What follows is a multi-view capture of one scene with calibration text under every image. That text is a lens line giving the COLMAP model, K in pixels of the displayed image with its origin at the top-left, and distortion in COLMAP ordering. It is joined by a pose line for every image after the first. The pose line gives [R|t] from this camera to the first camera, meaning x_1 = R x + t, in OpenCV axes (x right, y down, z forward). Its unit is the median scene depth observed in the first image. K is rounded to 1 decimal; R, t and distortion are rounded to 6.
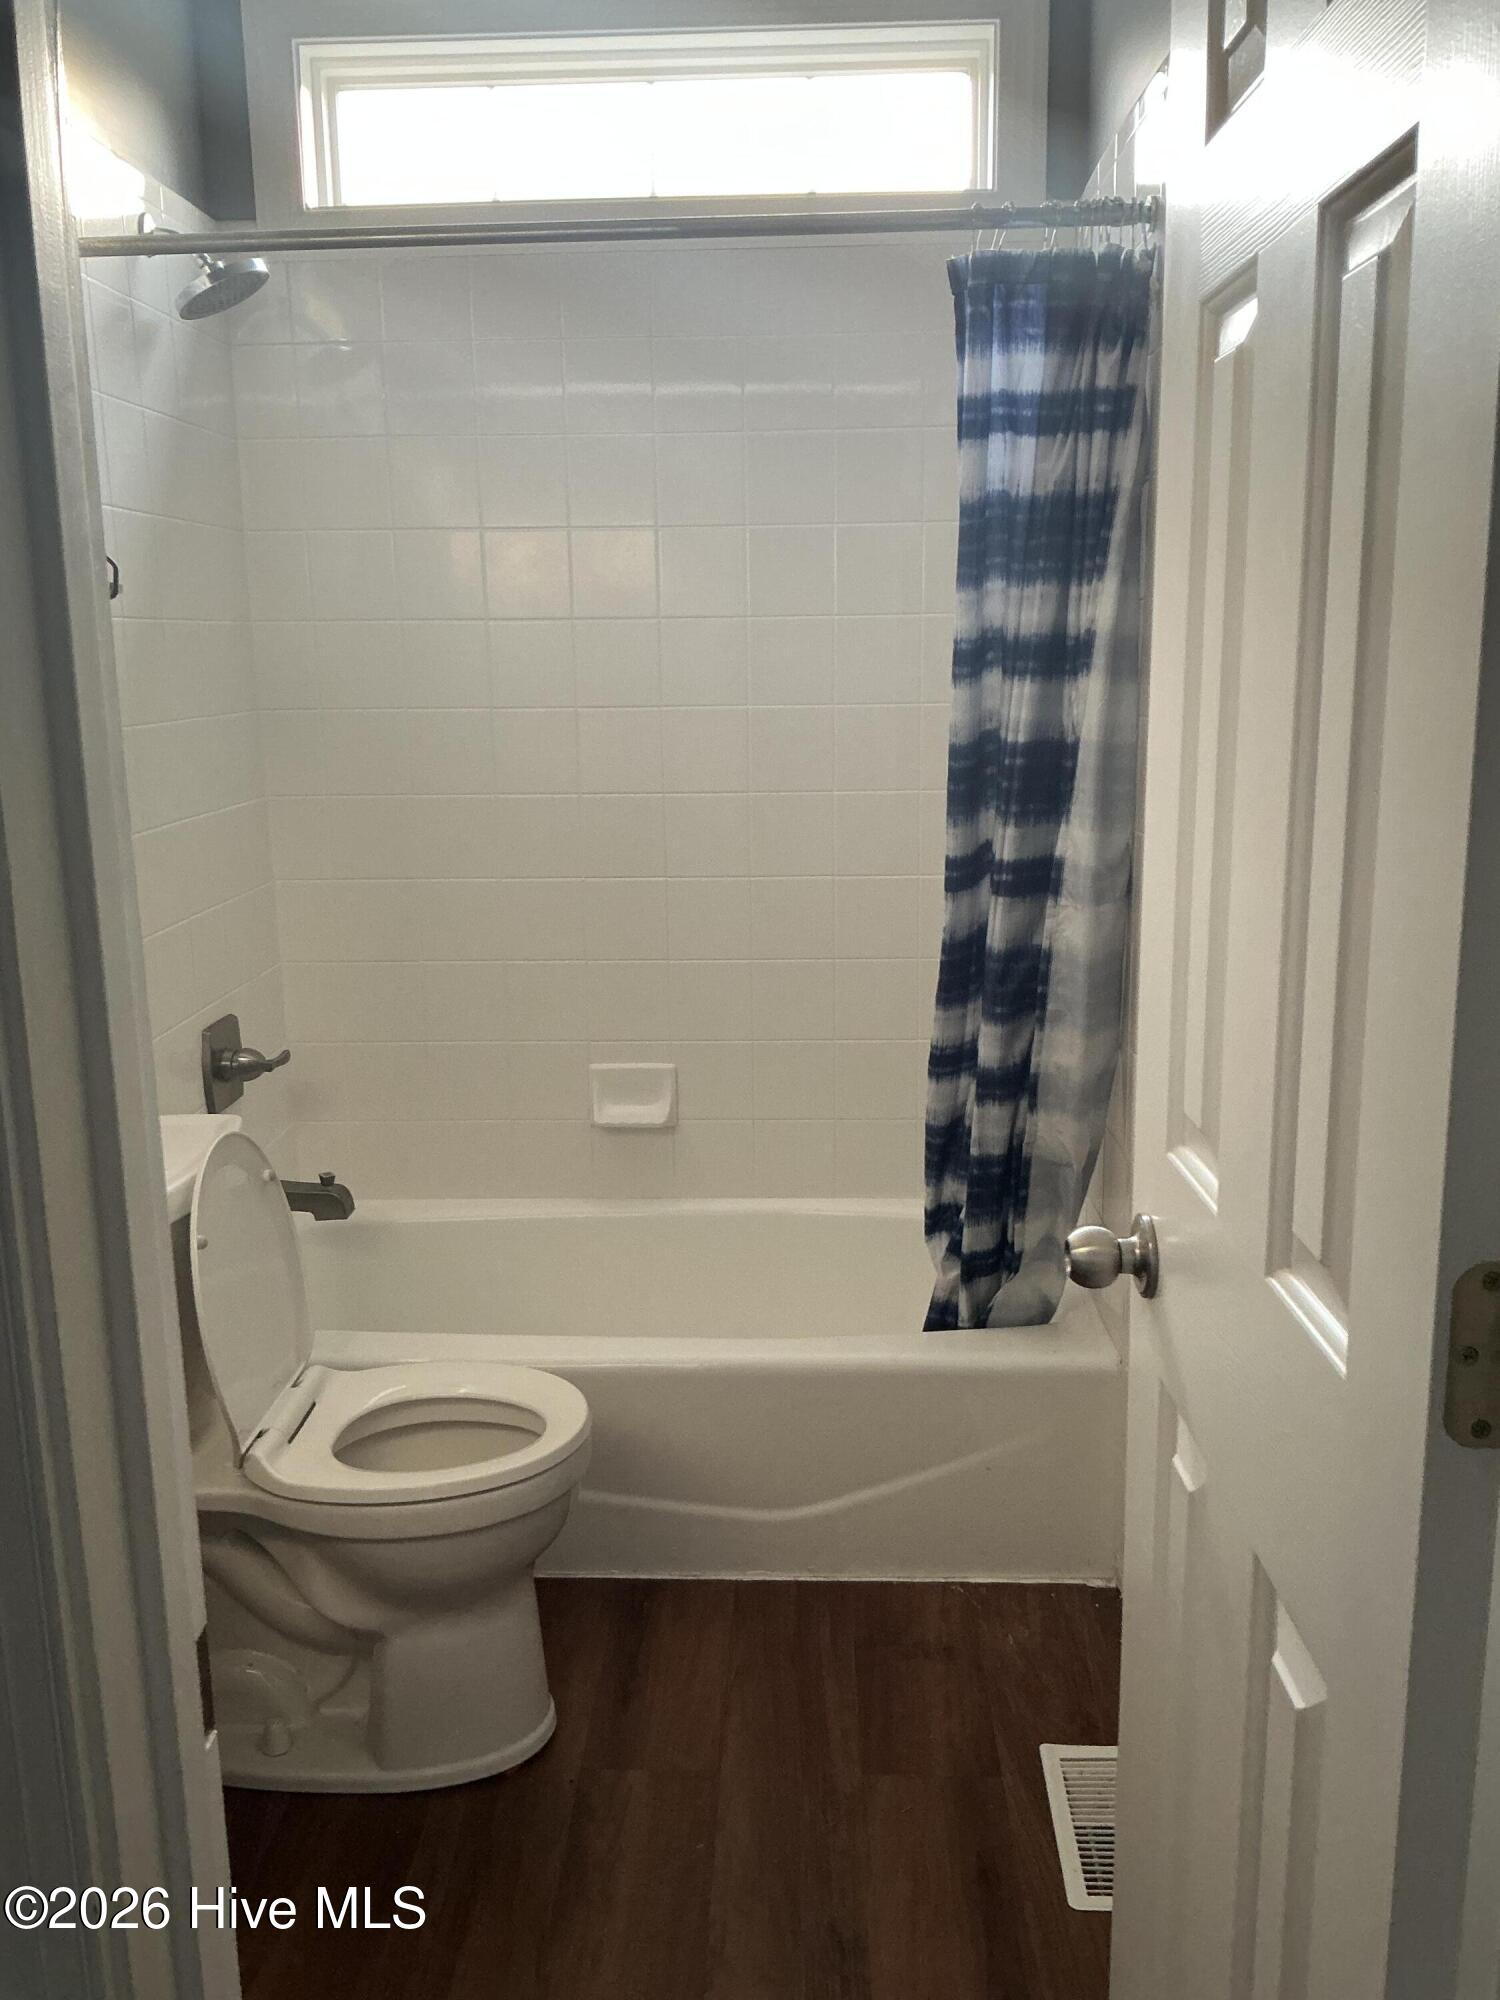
lens RADIAL K [[1644.2, 0, 750.0], [0, 1644.2, 1000.0], [0, 0, 1]] dist [-0.040586, -0.002700]
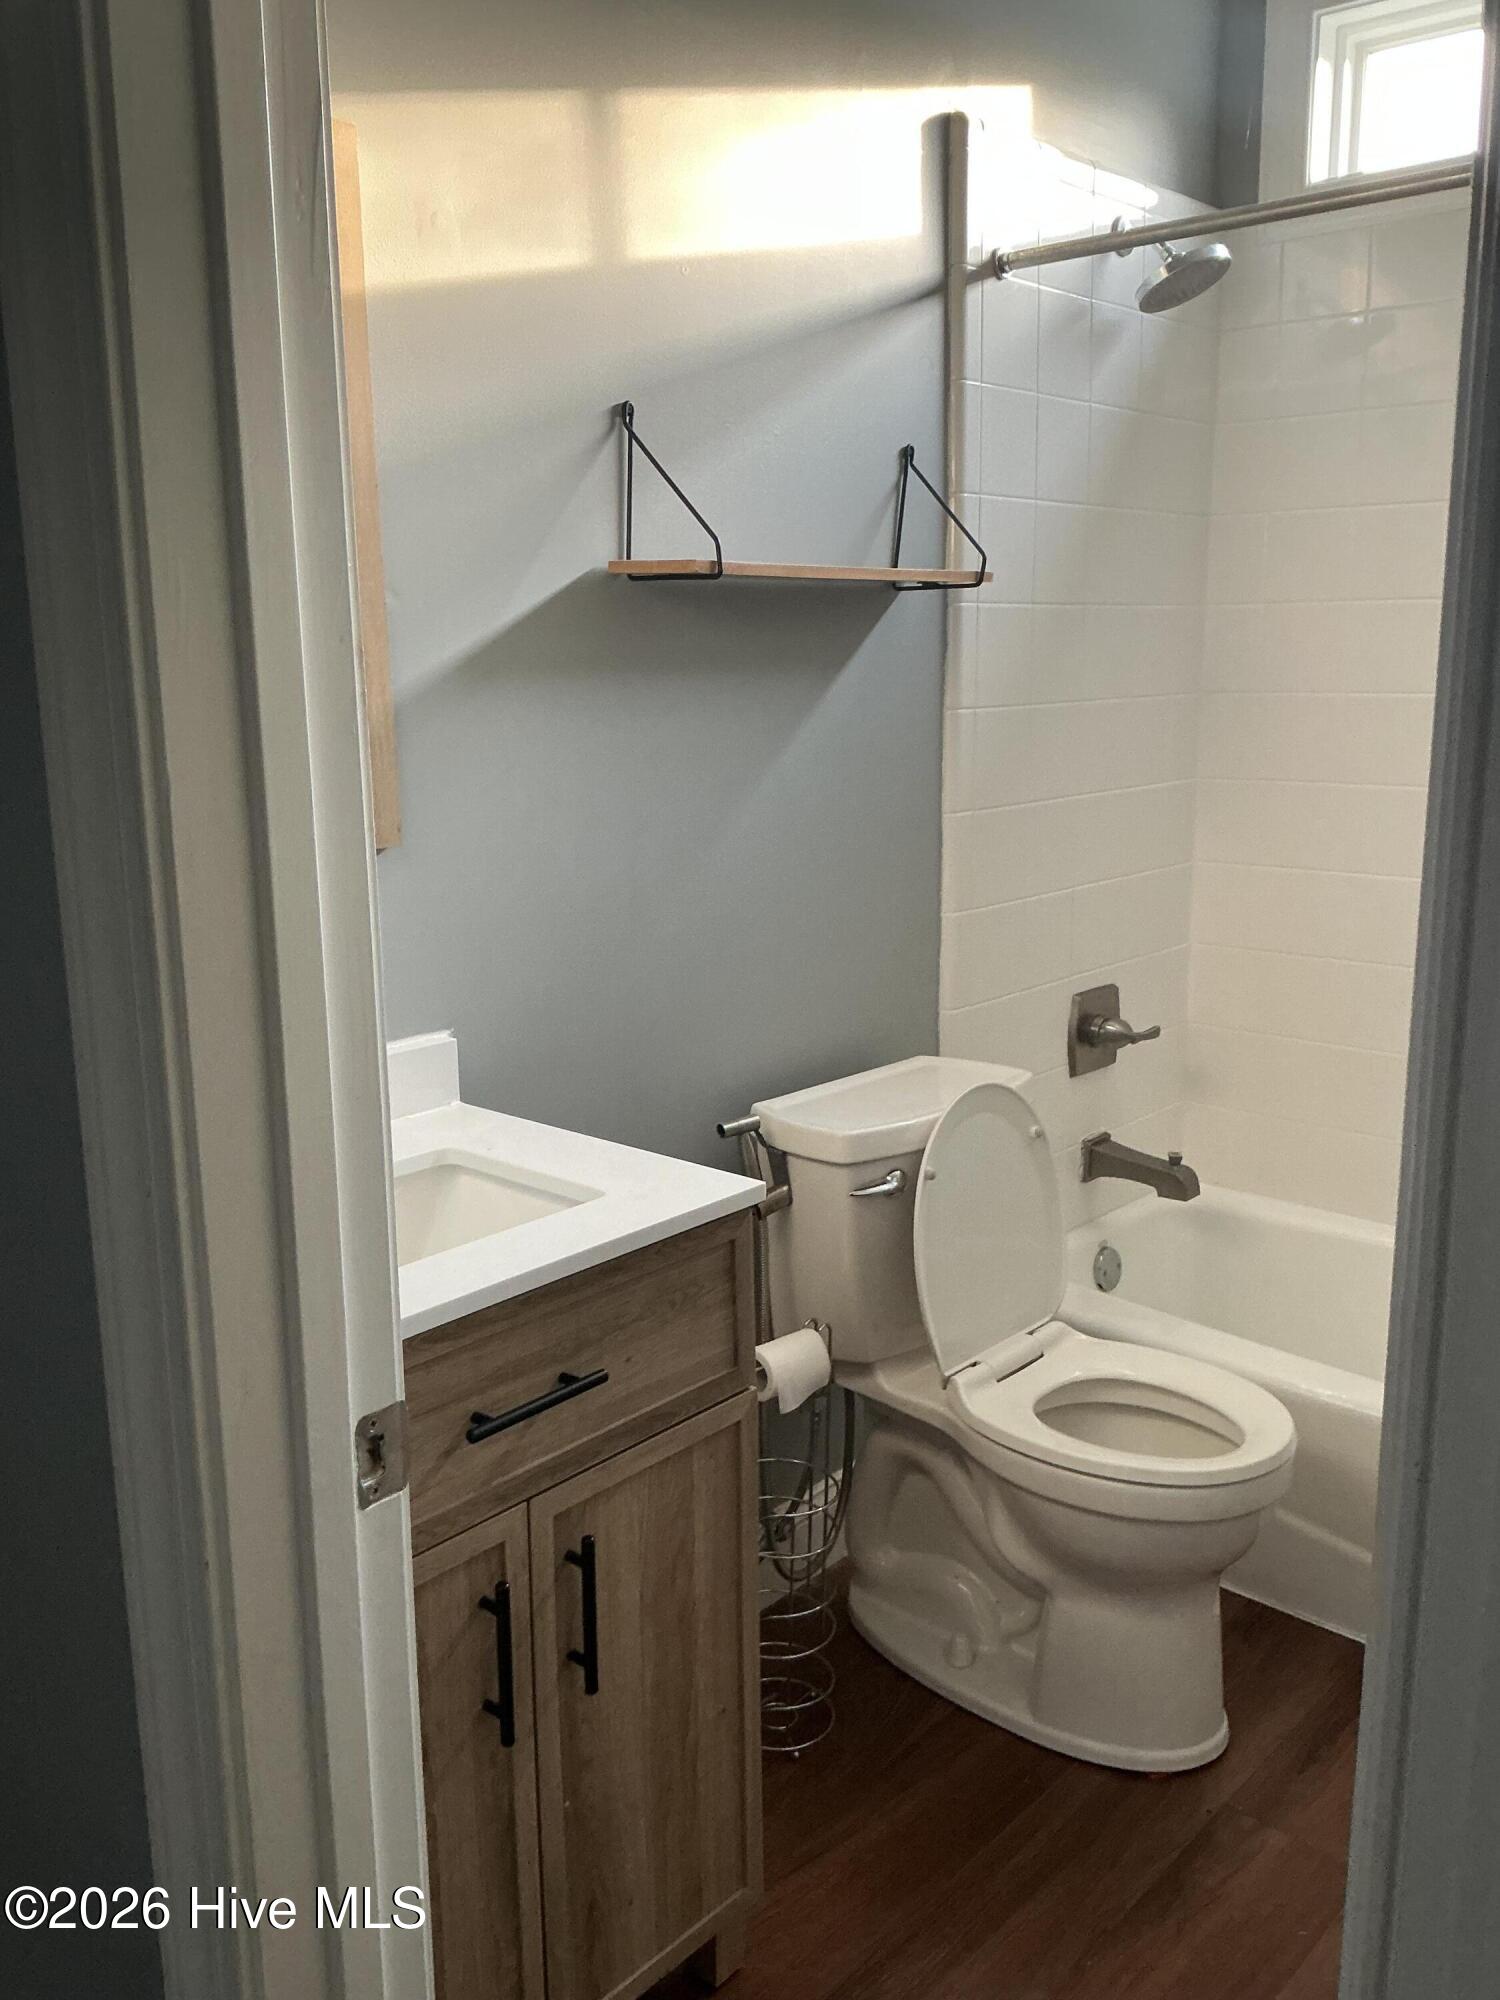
lens RADIAL K [[1673.2, 0, 750.0], [0, 1673.2, 1000.0], [0, 0, 1]] dist [-0.008739, -0.067329]
pose [[0.774453, 0.137371, -0.617537, 0.207492], [-0.132805, 0.989691, 0.053605, -0.009452], [0.618535, 0.040498, 0.784713, 0.036481]]
